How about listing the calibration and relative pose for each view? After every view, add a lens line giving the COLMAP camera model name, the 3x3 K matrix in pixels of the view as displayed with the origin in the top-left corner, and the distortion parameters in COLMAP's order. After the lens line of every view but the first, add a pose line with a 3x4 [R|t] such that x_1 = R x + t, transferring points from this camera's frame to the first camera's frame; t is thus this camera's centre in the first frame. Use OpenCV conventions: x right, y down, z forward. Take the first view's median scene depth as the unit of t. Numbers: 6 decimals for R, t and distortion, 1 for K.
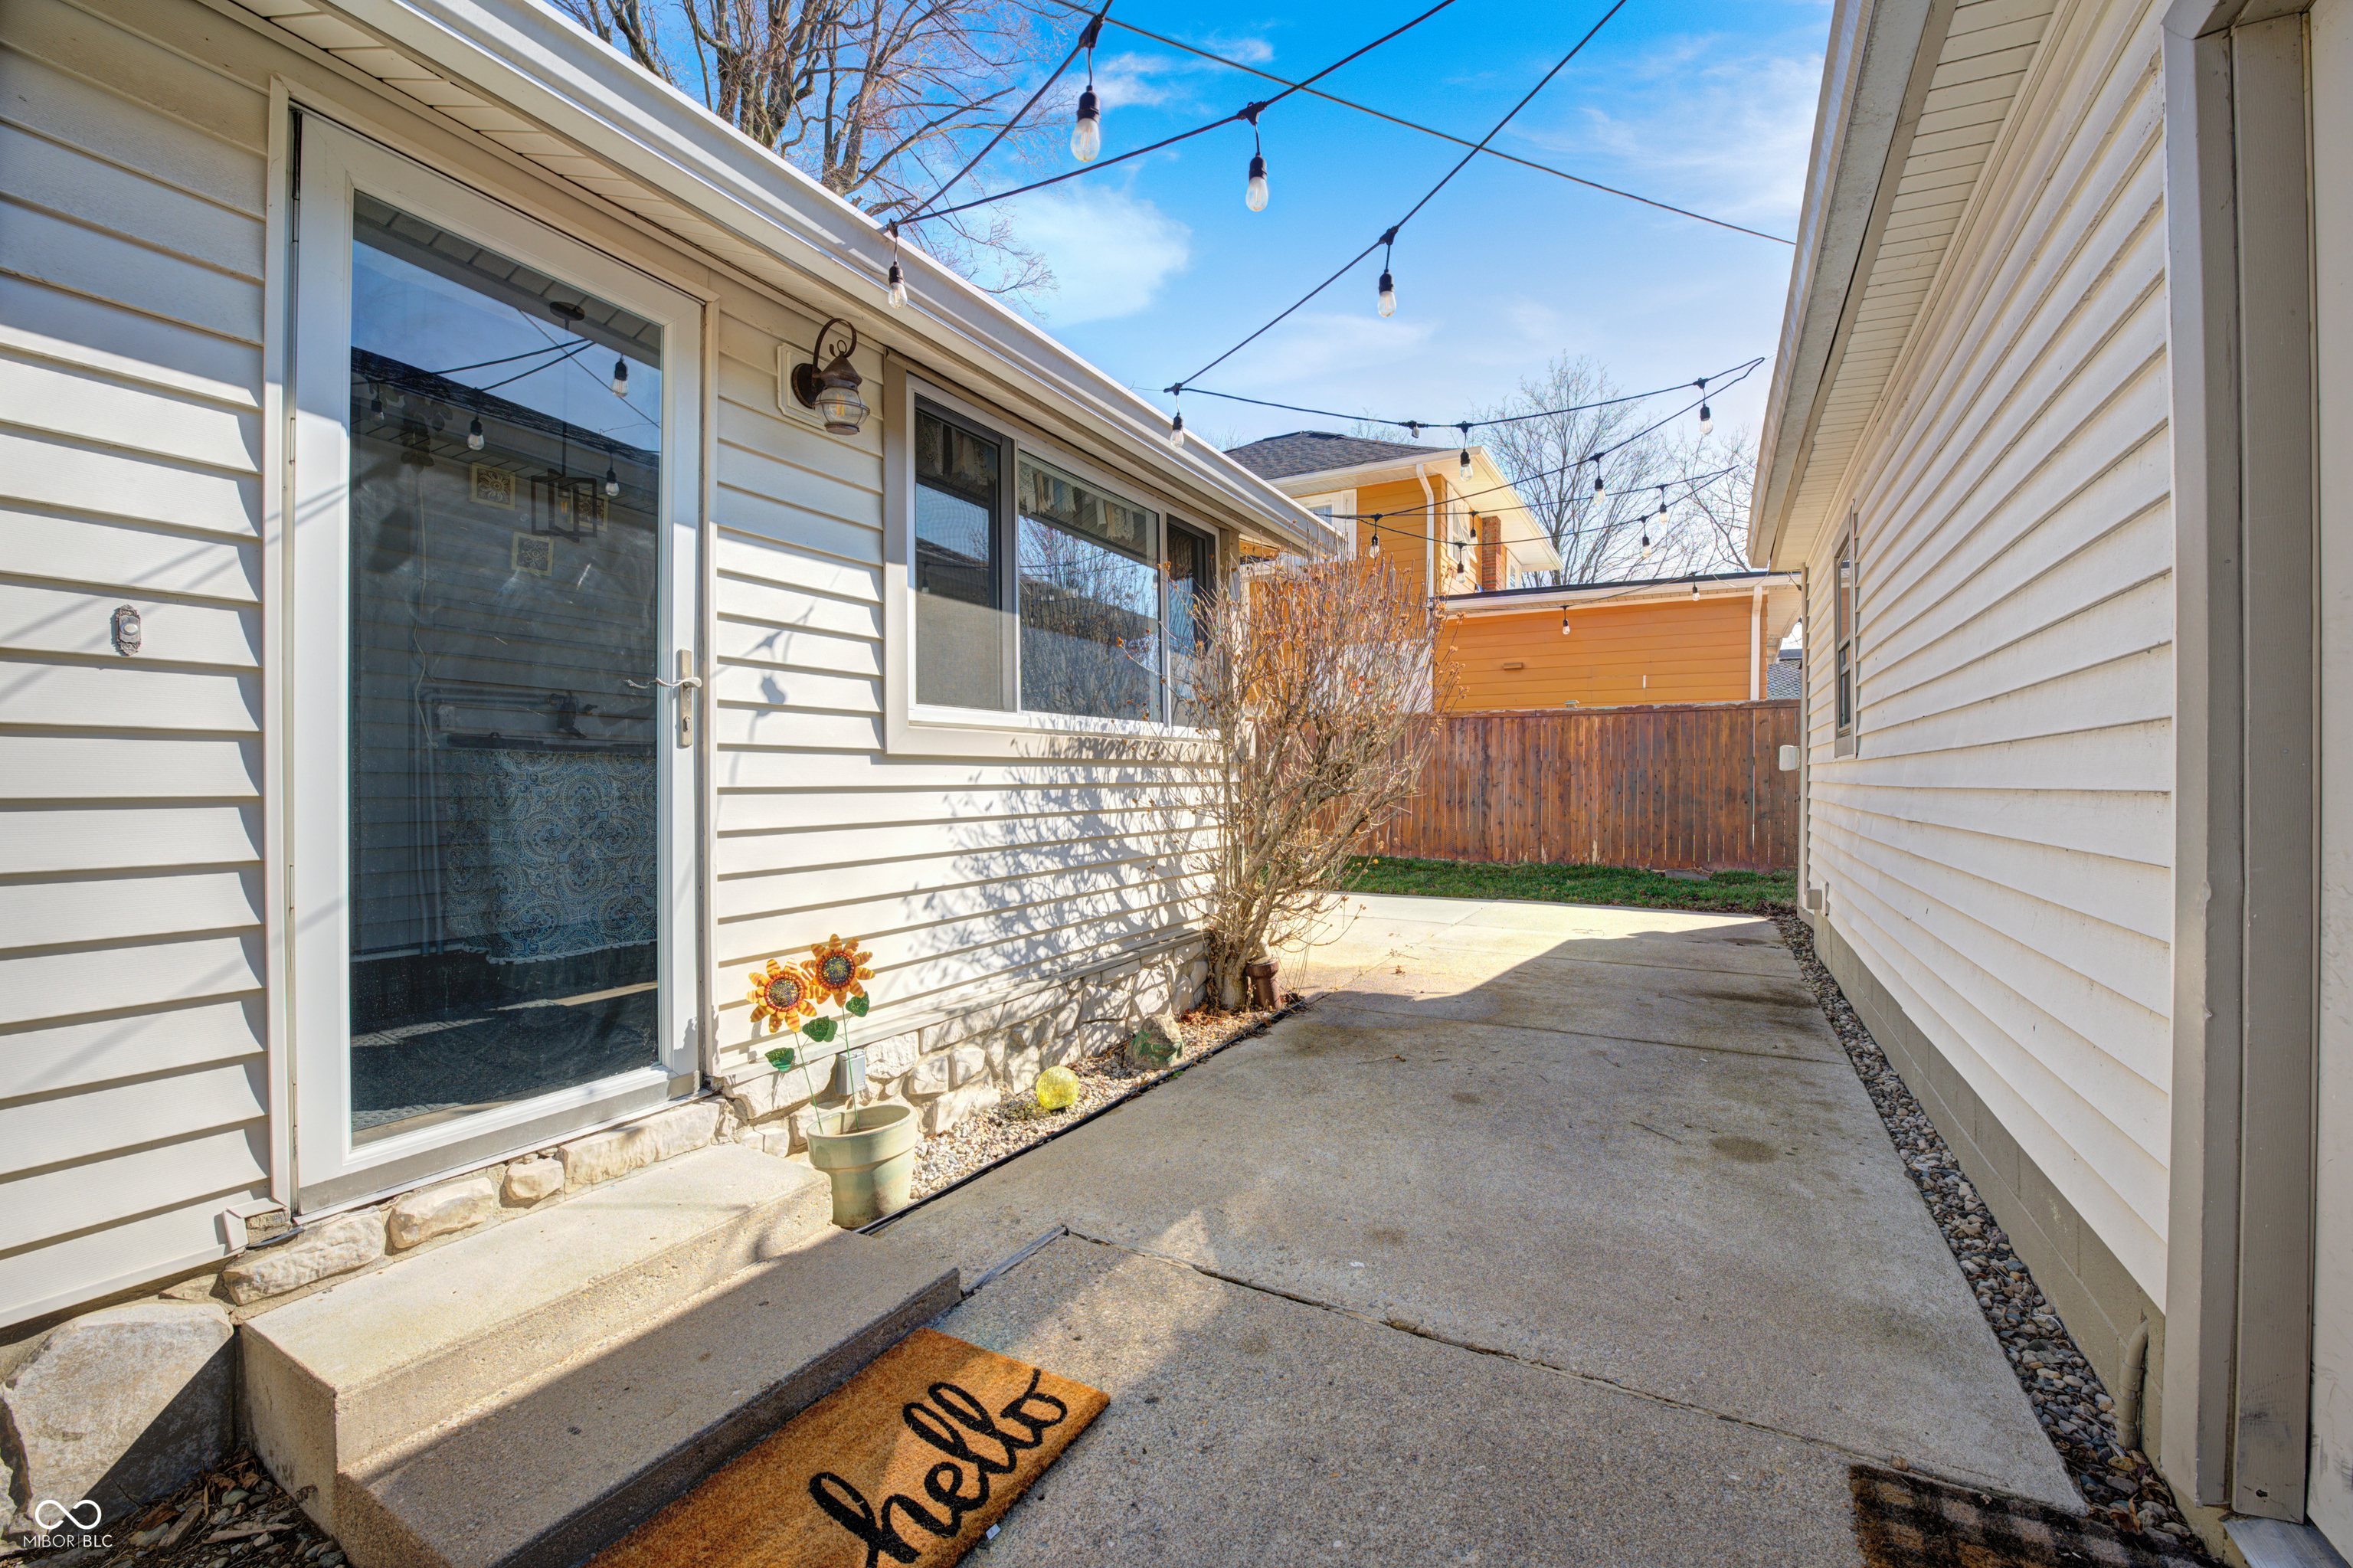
lens RADIAL K [[932.9, 0, 1176.5], [0, 932.9, 784.0], [0, 0, 1]] dist [-0.026729, 0.000265]
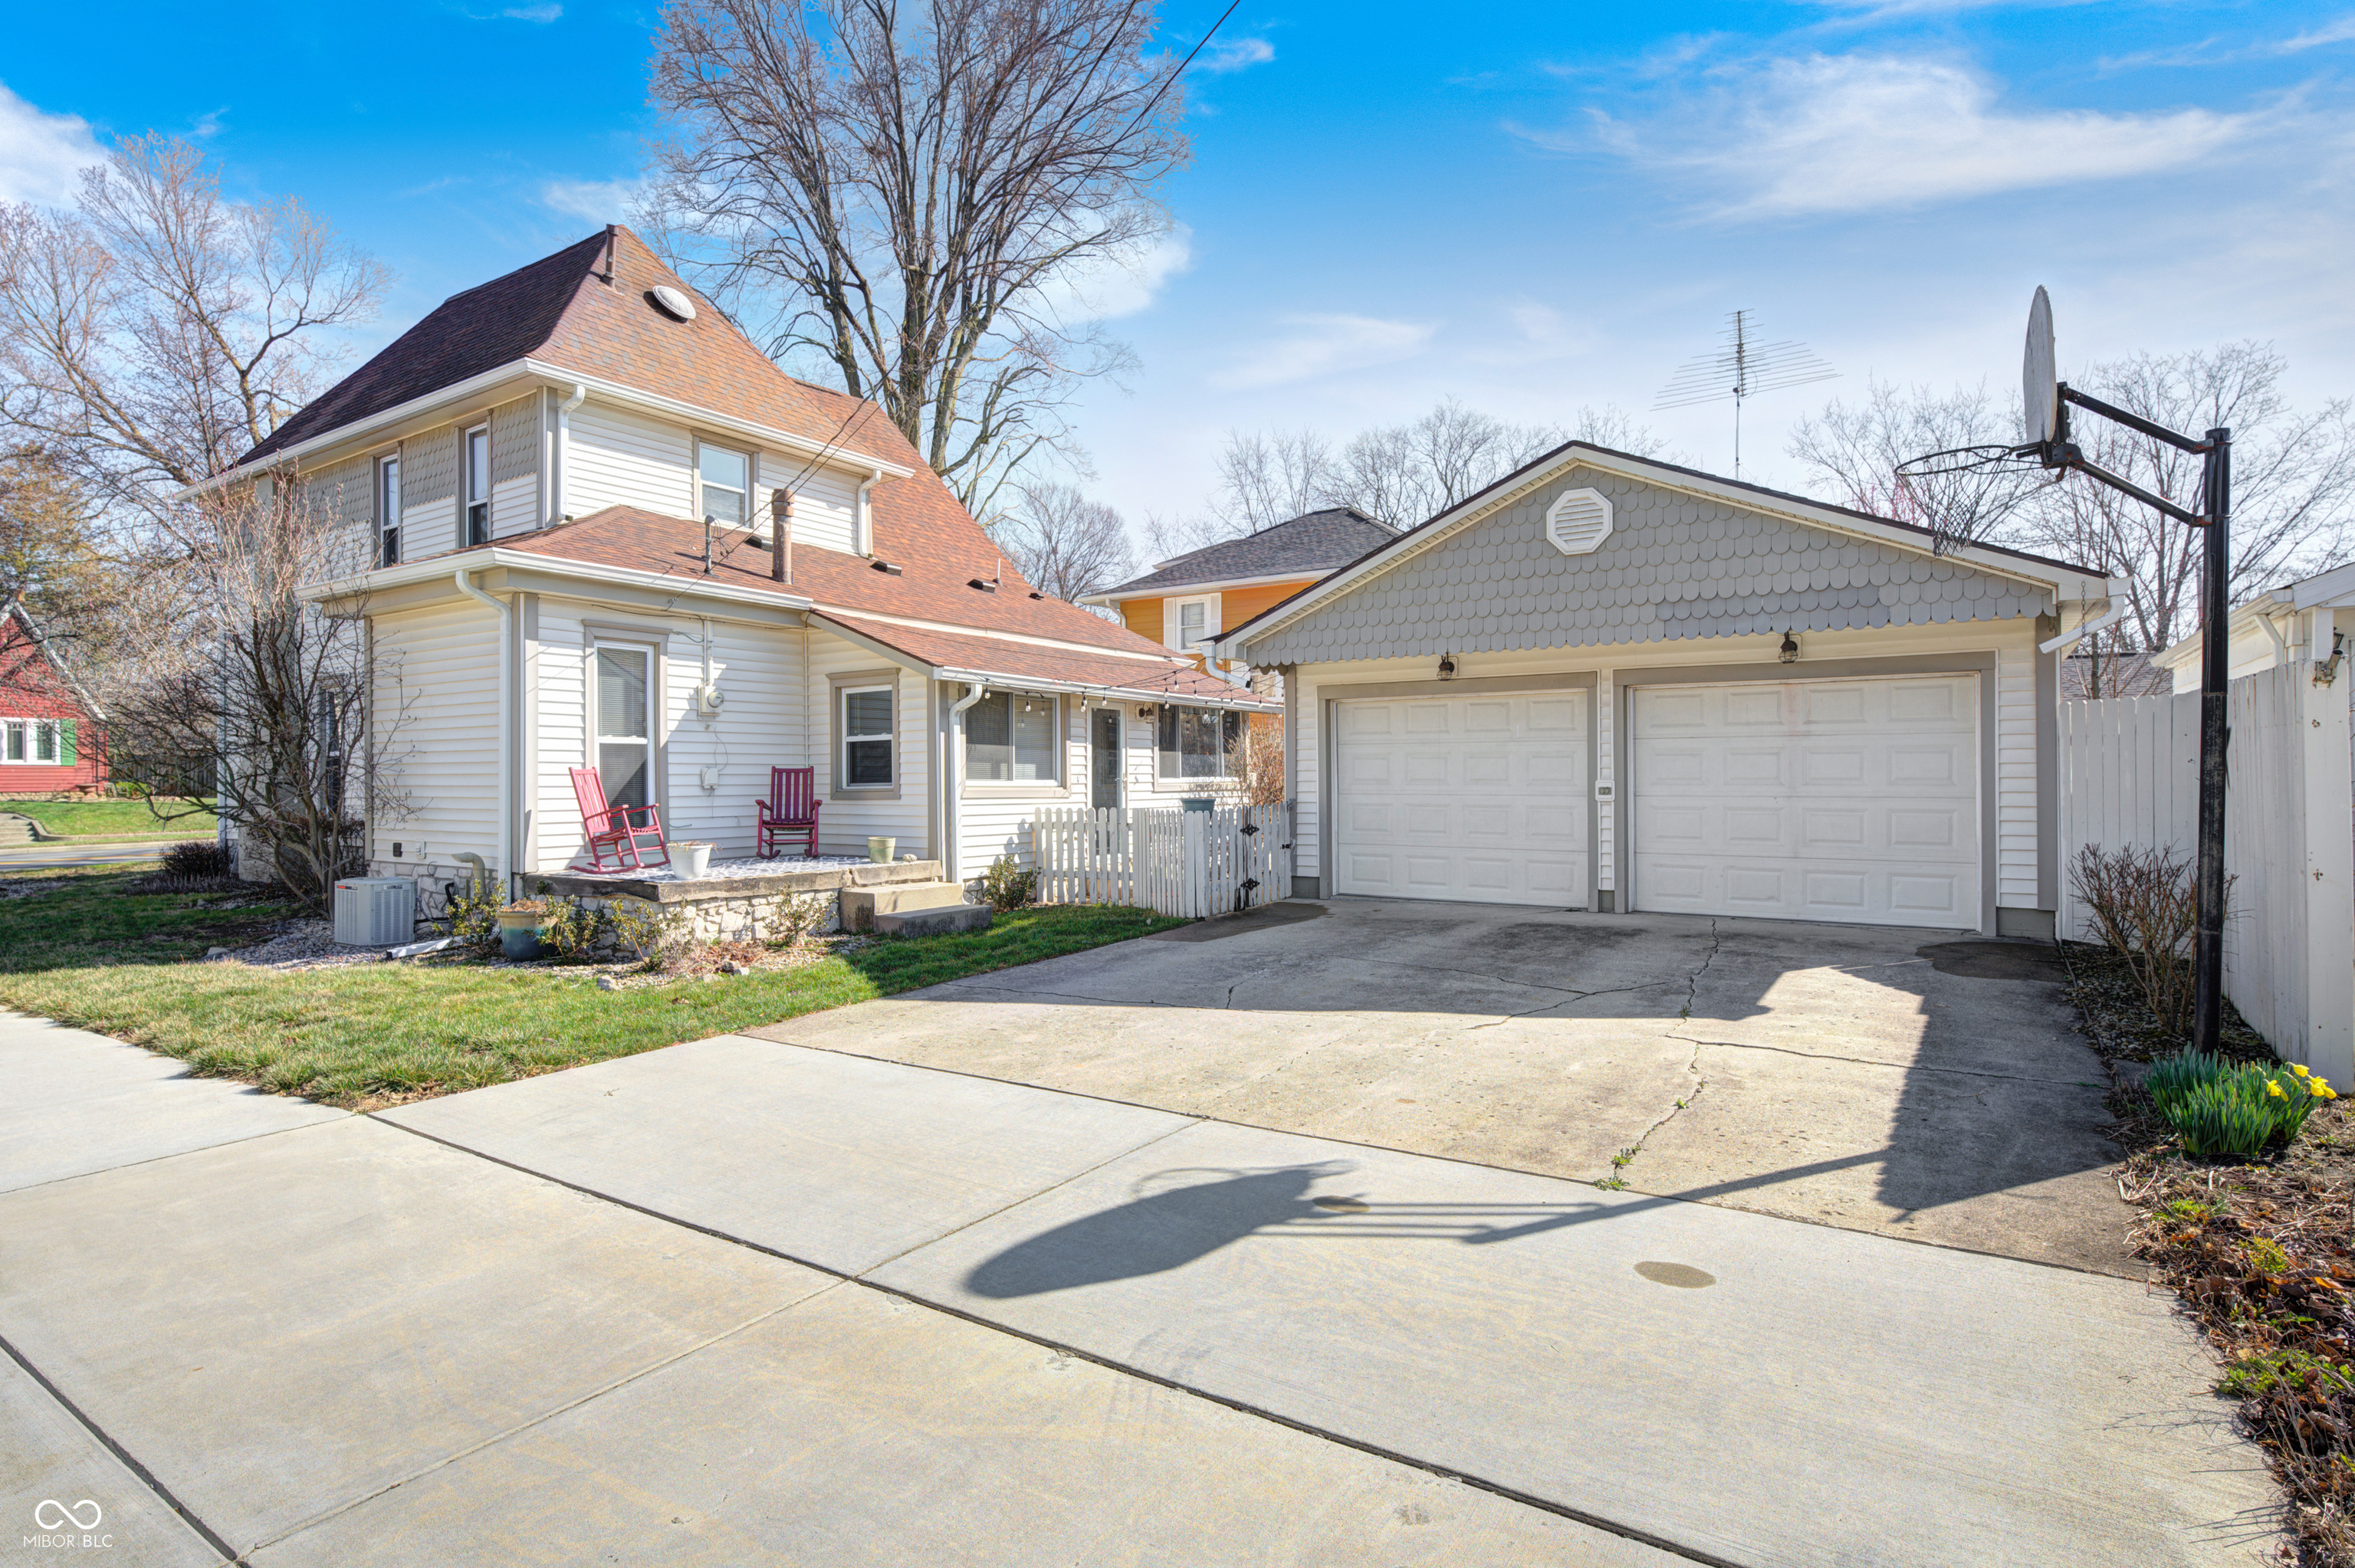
lens RADIAL K [[1197.7, 0, 1177.5], [0, 1197.7, 784.0], [0, 0, 1]] dist [0.000215, 0.000032]
pose [[0.997112, -0.004643, -0.075797, 0.158521], [0.004543, 0.999989, -0.001493, -0.042461], [0.075803, 0.001144, 0.997122, -3.349411]]
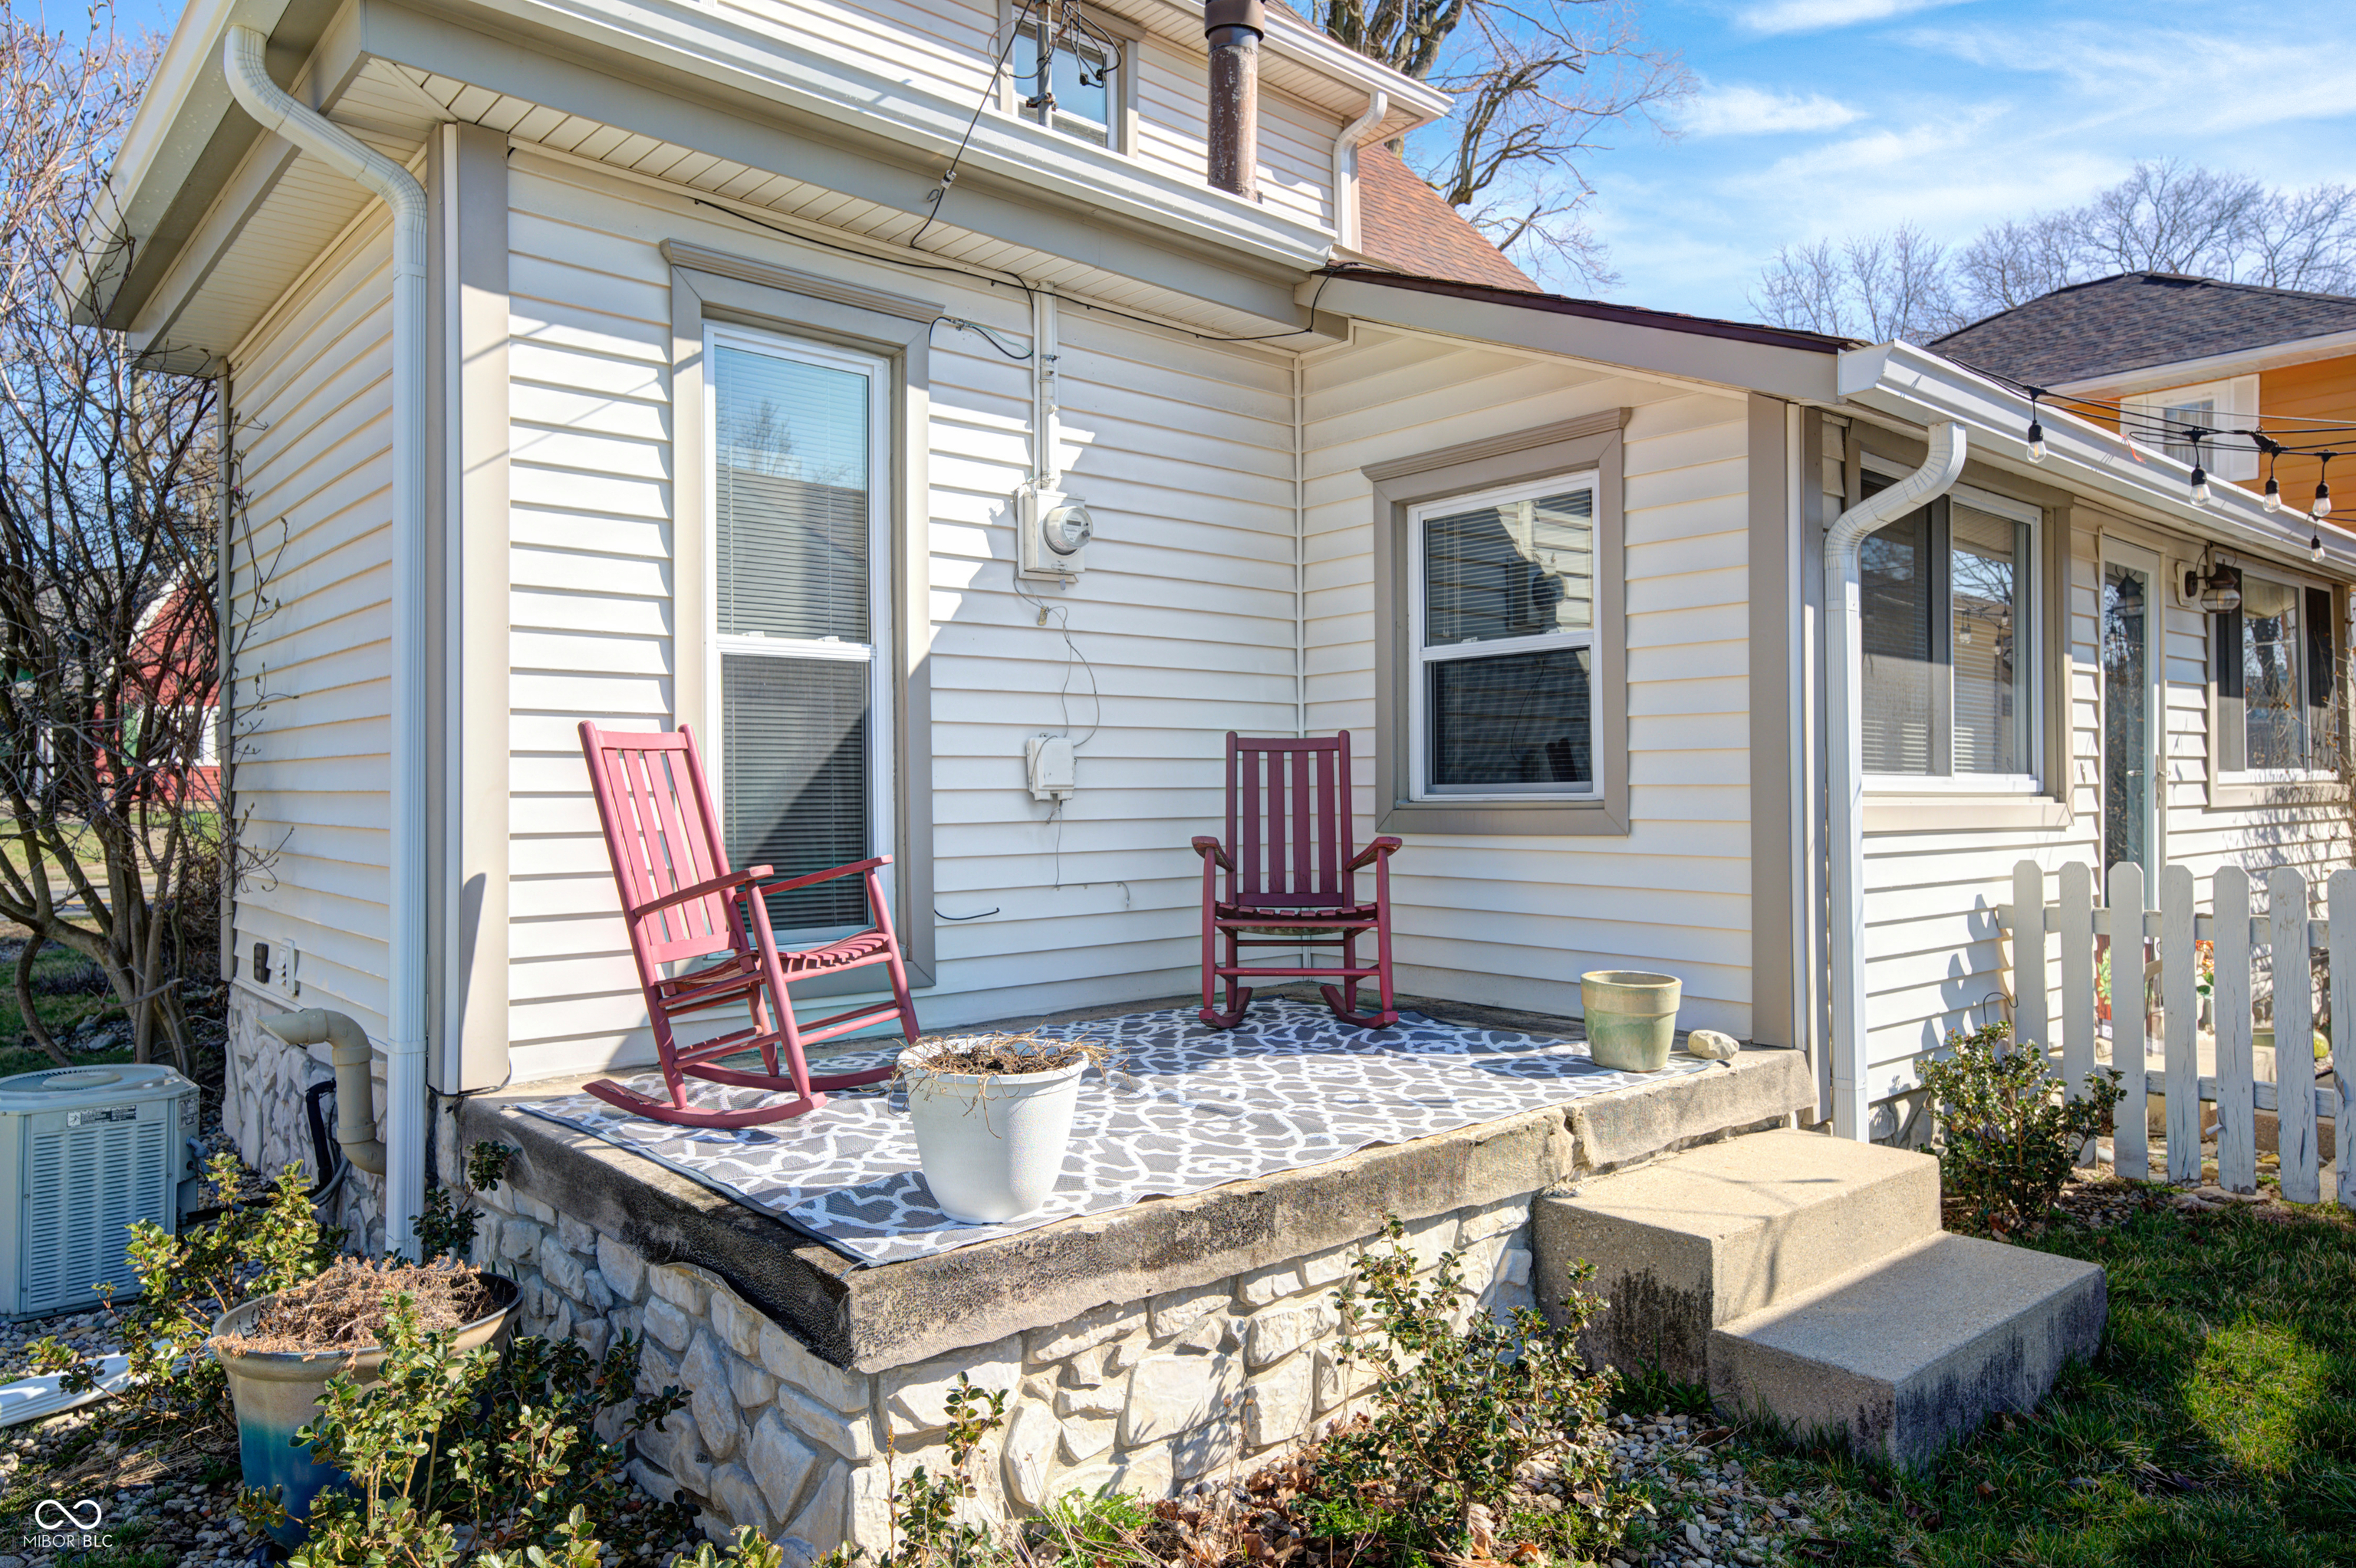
lens RADIAL K [[1509.7, 0, 1178.0], [0, 1509.7, 784.0], [0, 0, 1]] dist [0.021240, 0.000583]
pose [[0.942833, -0.005935, -0.333212, -0.799029], [0.004138, 0.999973, -0.006104, -0.046076], [0.333239, 0.004376, 0.942832, -1.432341]]
